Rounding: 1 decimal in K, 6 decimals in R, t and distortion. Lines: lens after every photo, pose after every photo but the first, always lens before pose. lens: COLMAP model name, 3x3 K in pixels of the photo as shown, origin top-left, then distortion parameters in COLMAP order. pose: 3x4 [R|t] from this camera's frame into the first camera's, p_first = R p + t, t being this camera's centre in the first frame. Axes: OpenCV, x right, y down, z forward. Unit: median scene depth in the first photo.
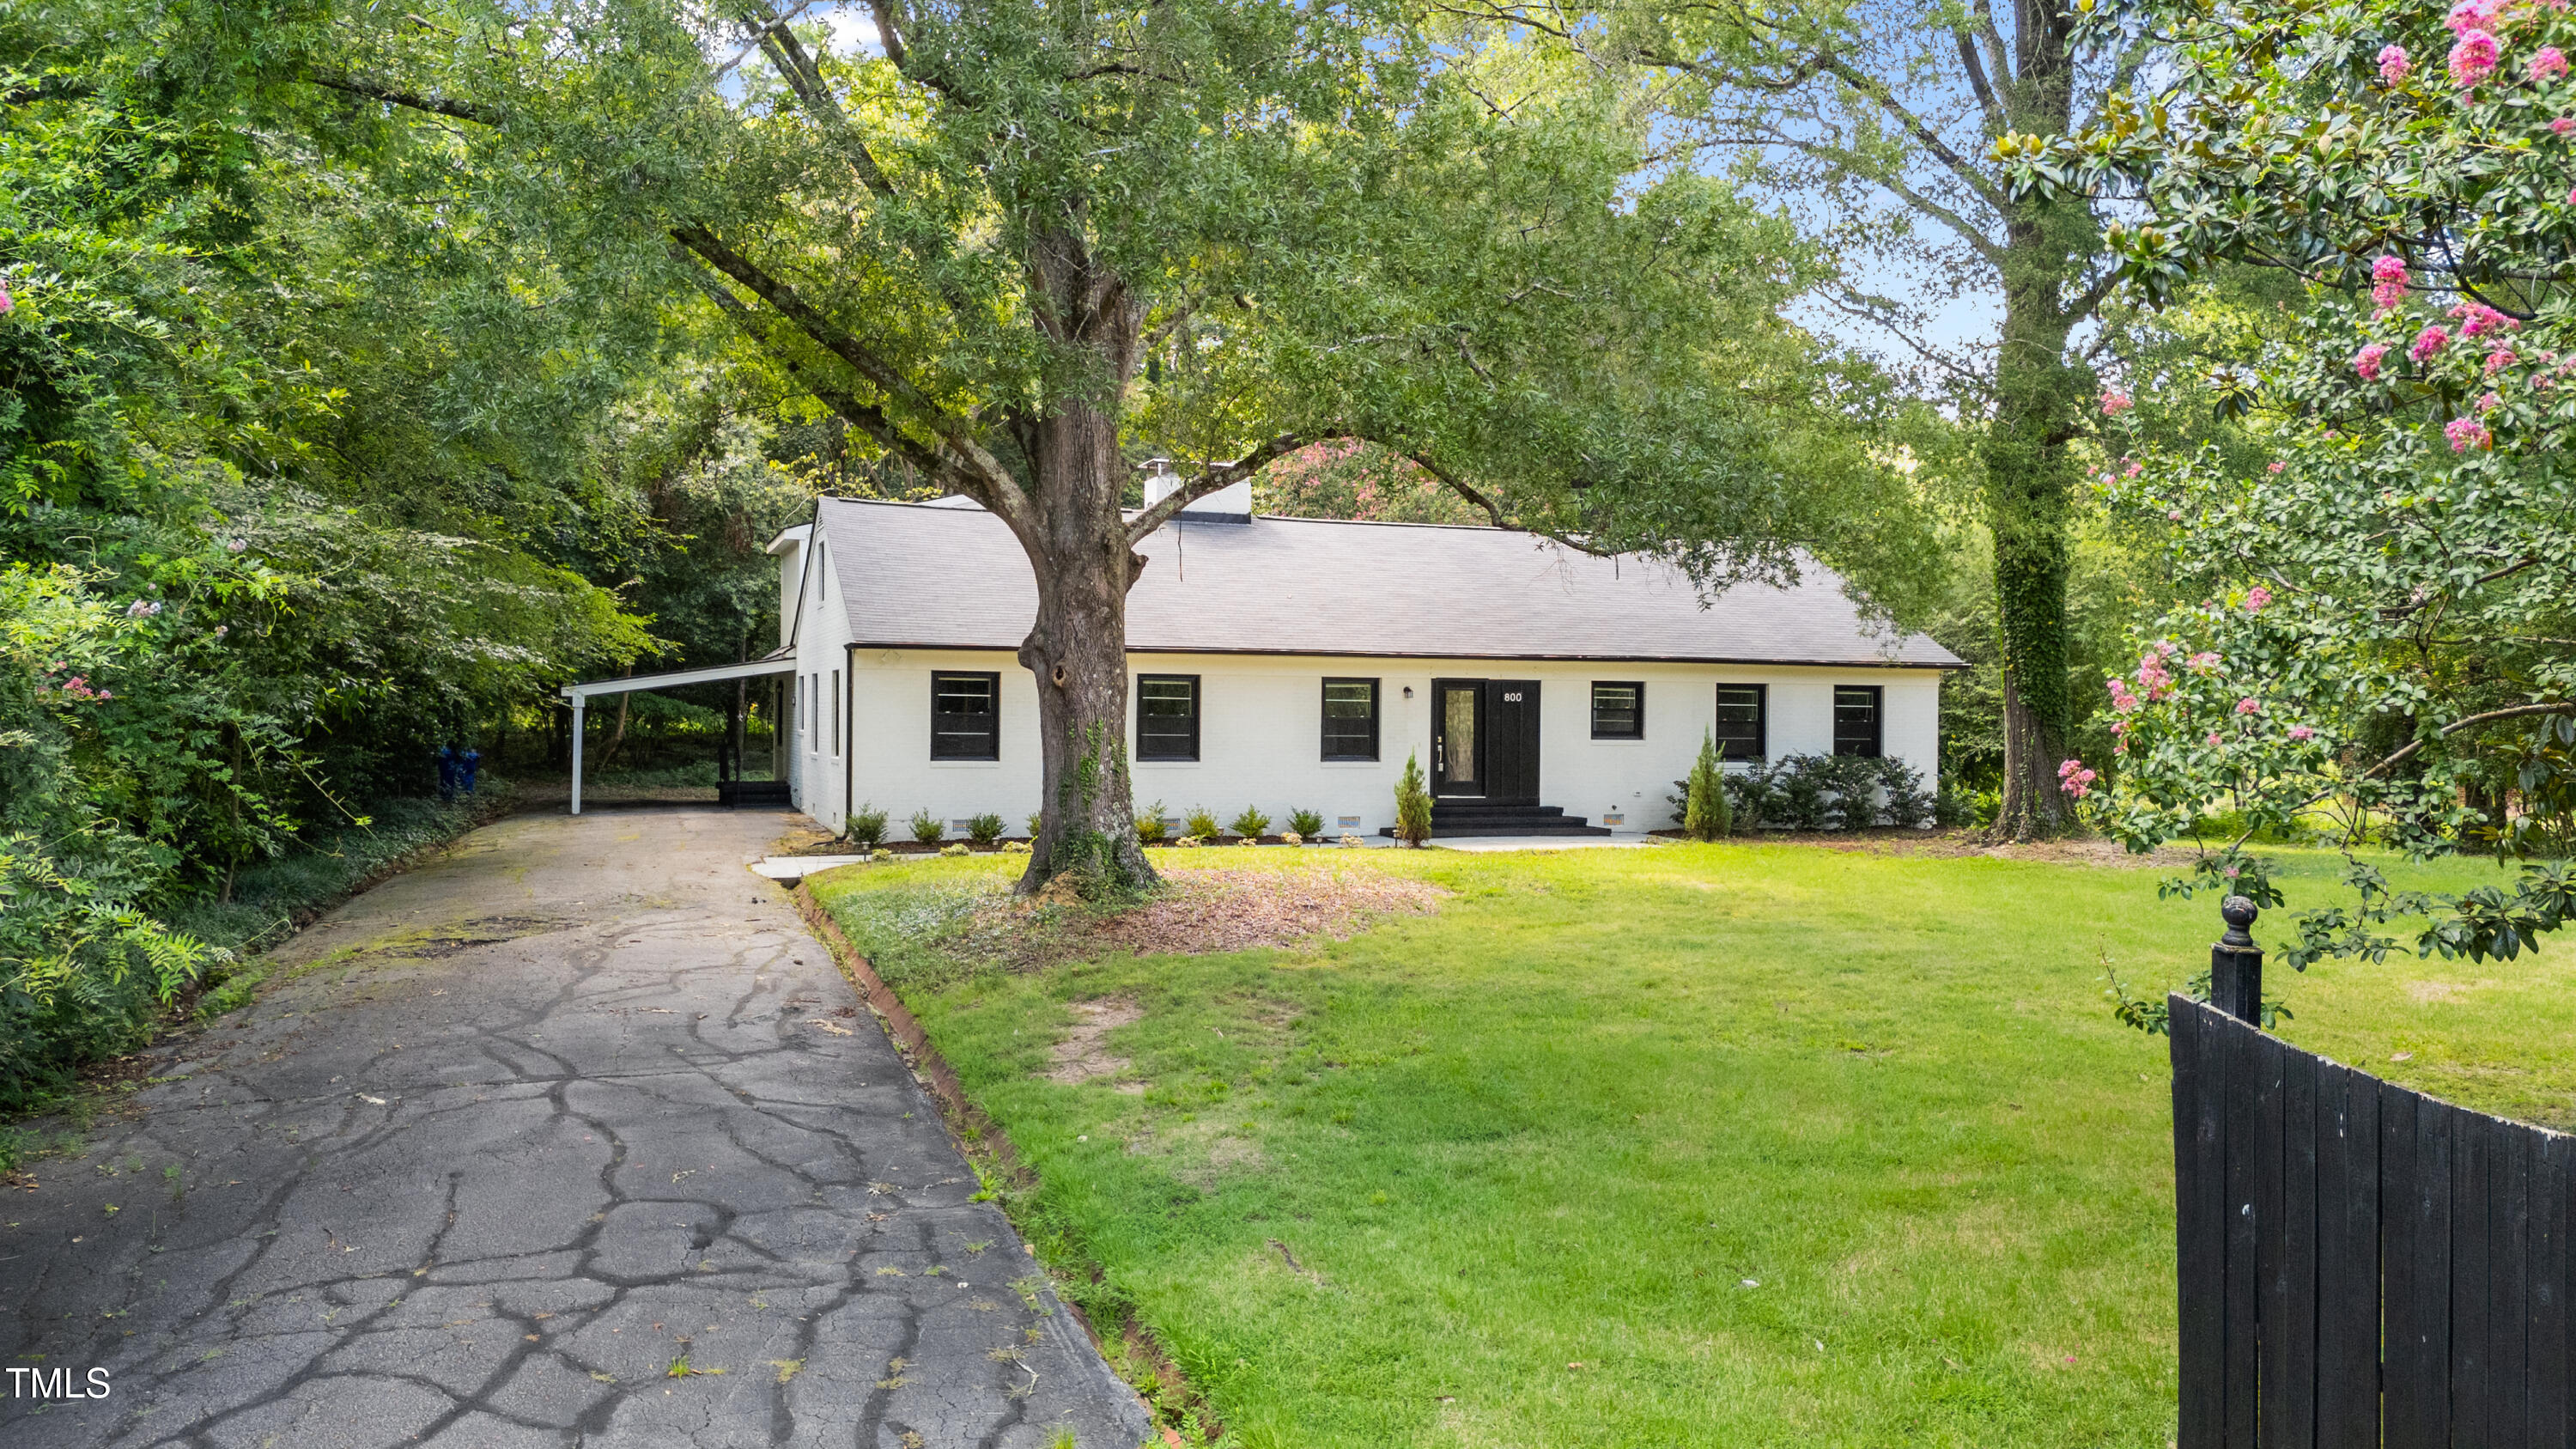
lens RADIAL K [[1901.5, 0, 1308.9], [0, 1901.5, 723.6], [0, 0, 1]] dist [0.057742, -0.022577]
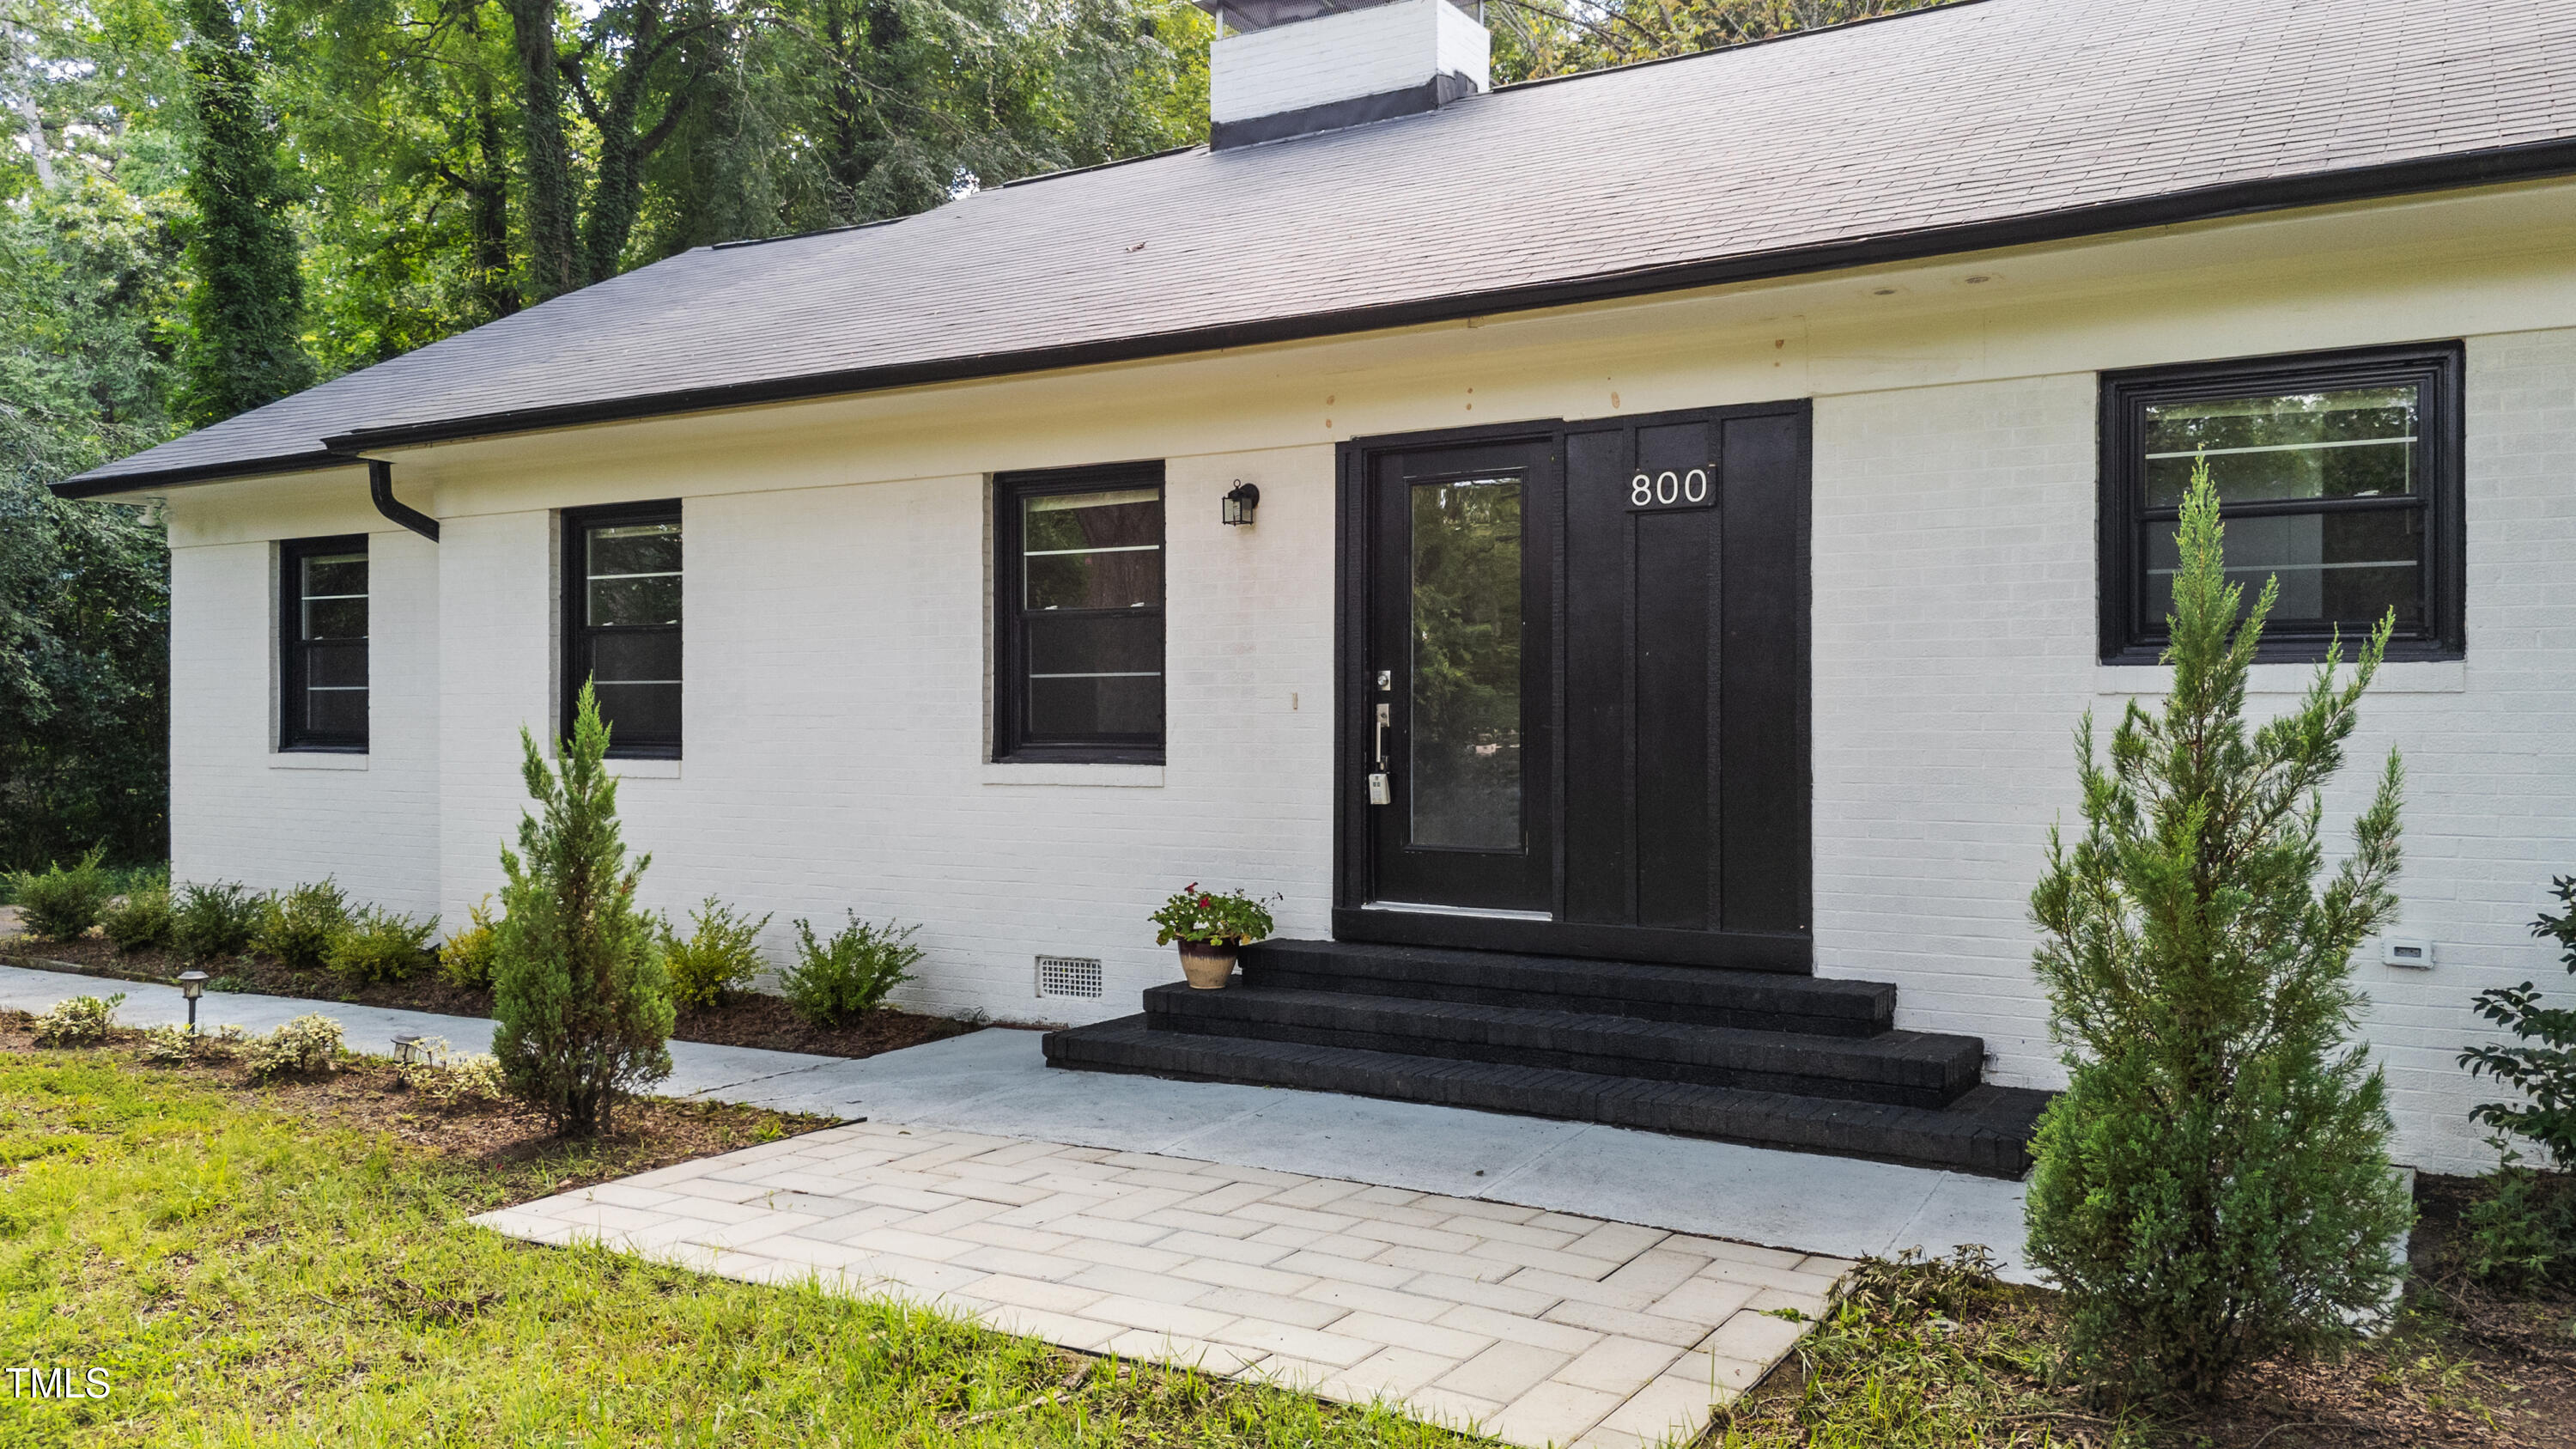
lens RADIAL K [[1901.5, 0, 1294.8], [0, 1901.5, 732.0], [0, 0, 1]] dist [0.057742, -0.022577]
pose [[0.631788, -0.010847, -0.775066, 0.253159], [-0.000602, 0.999895, -0.014484, 0.018485], [0.775141, 0.009617, 0.631715, 0.814886]]
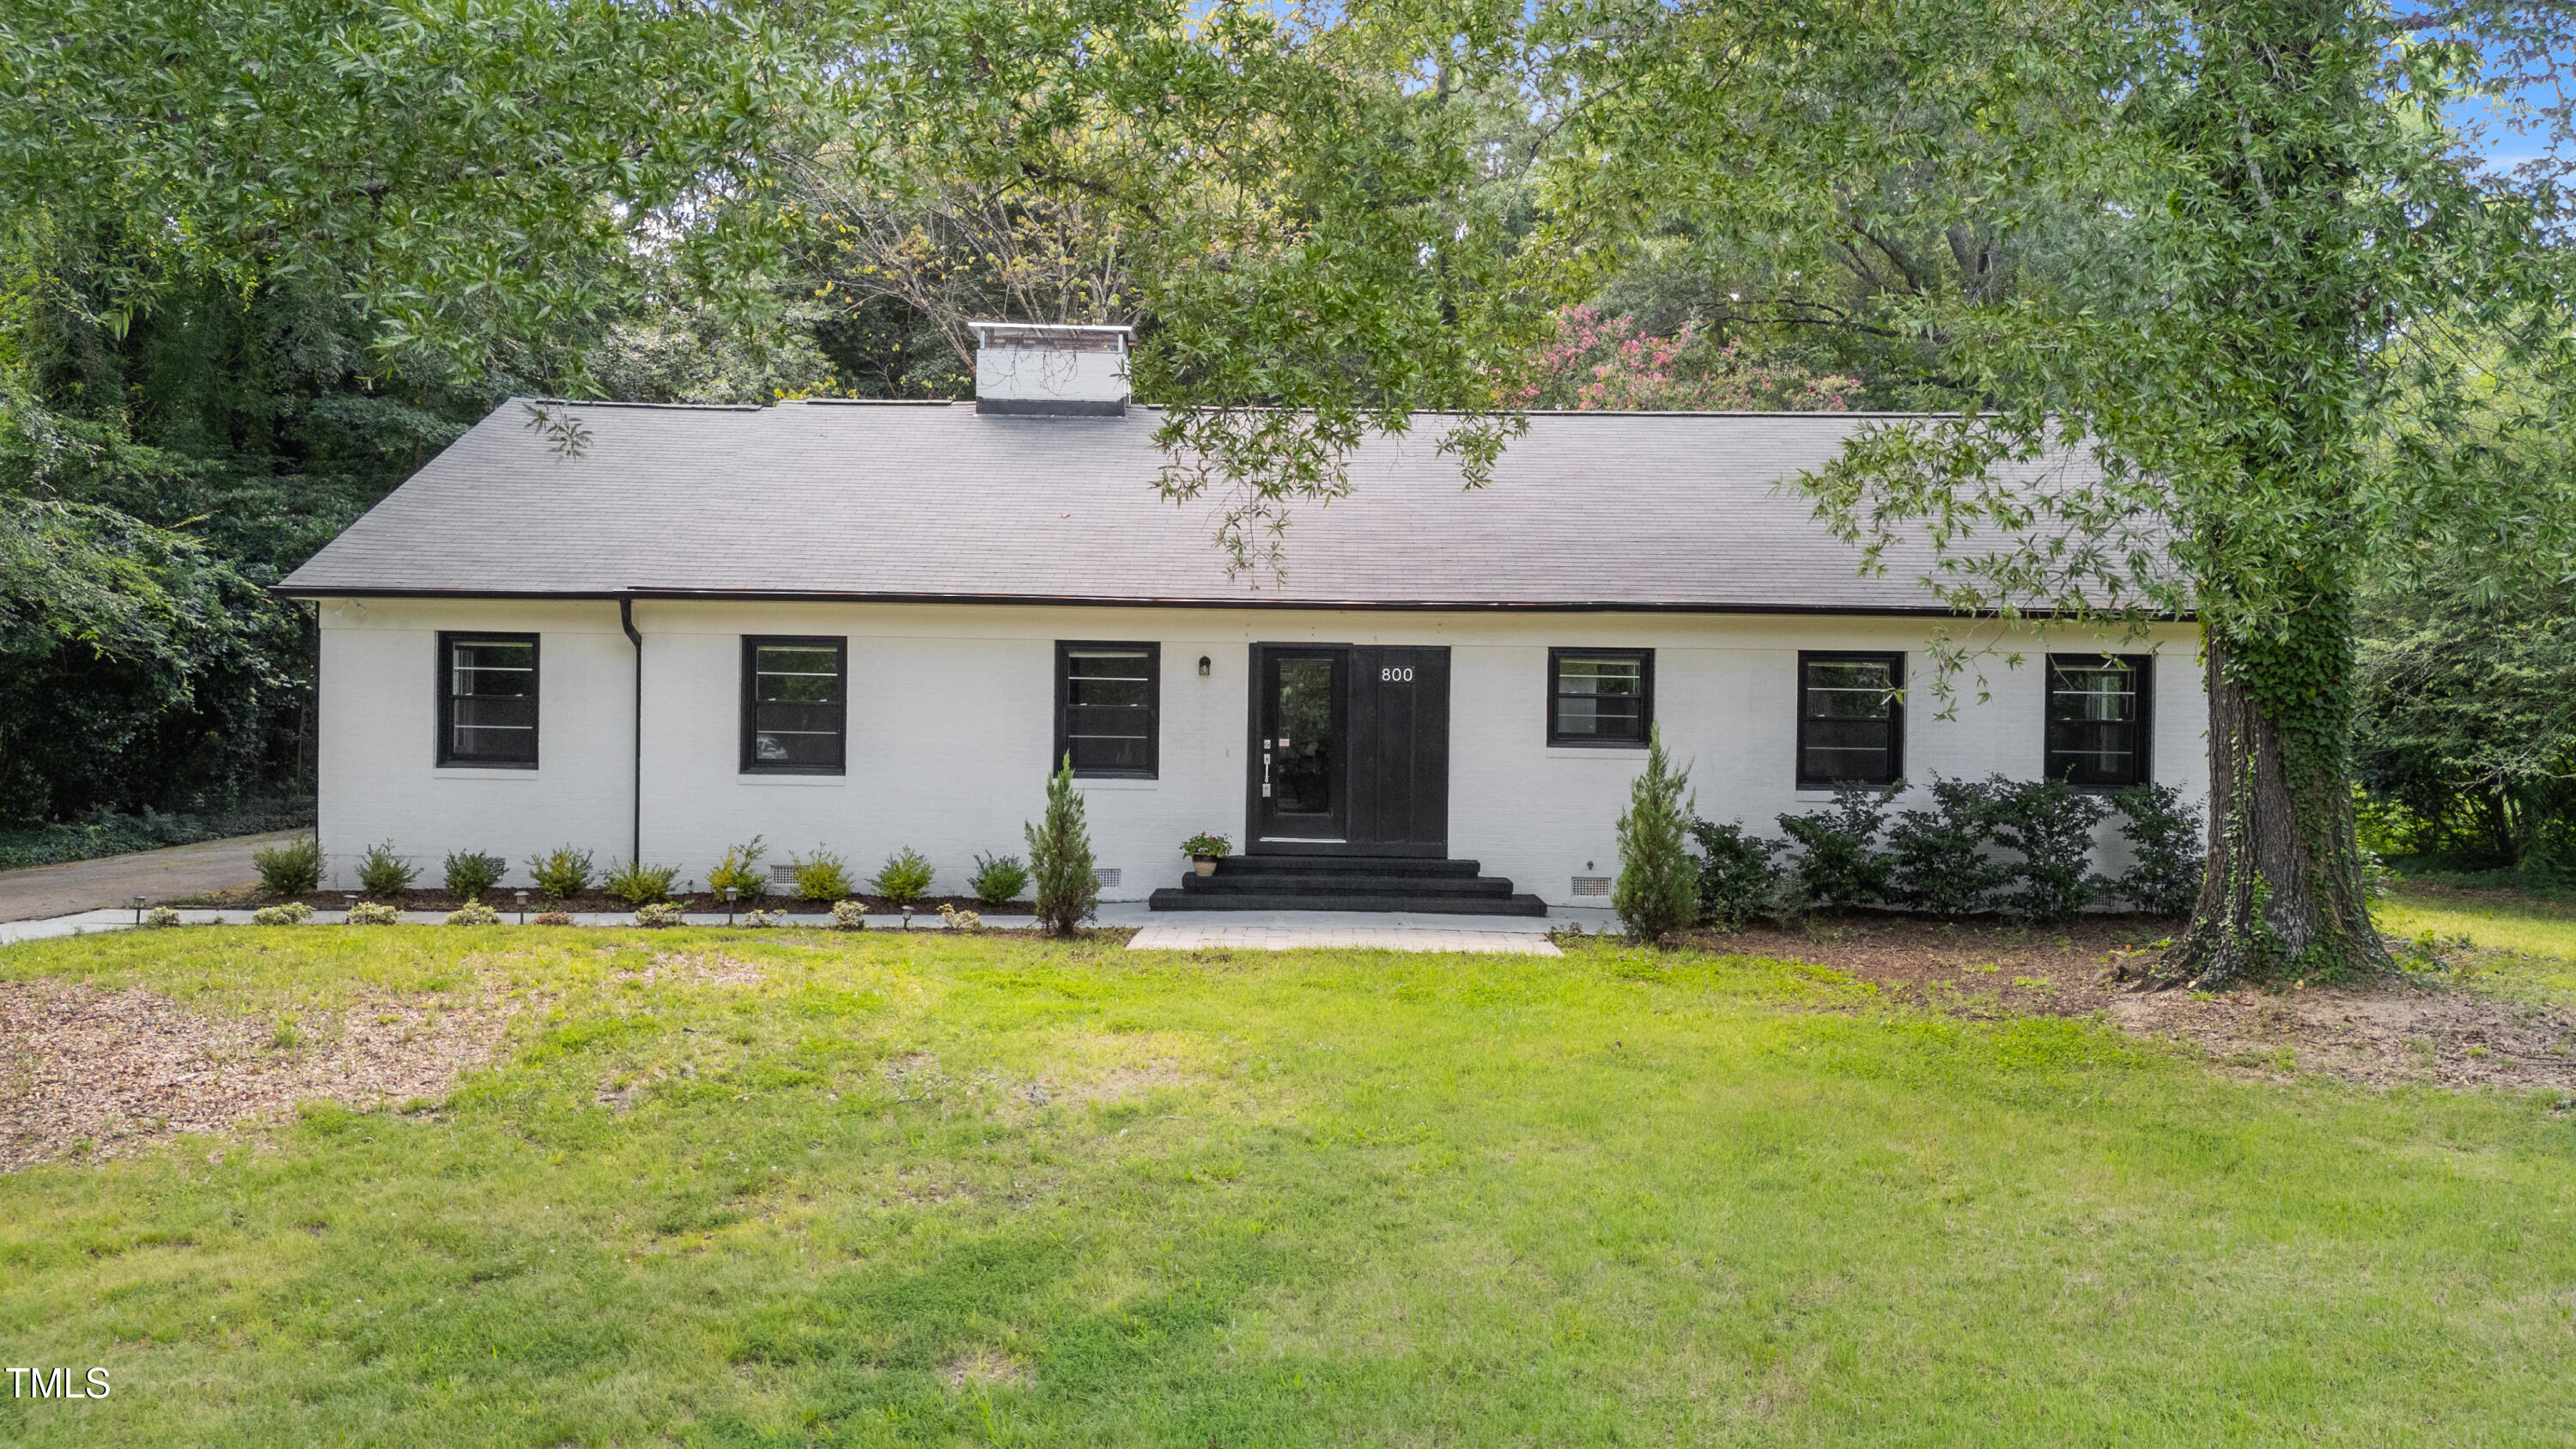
lens RADIAL K [[1886.3, 0, 1286.4], [0, 1886.3, 729.3], [0, 0, 1]] dist [0.051447, -0.004046]
pose [[0.937969, 0.007589, -0.346636, 0.275998], [-0.008355, 0.999965, -0.000715, 0.003859], [0.346619, 0.003567, 0.937999, 0.434138]]
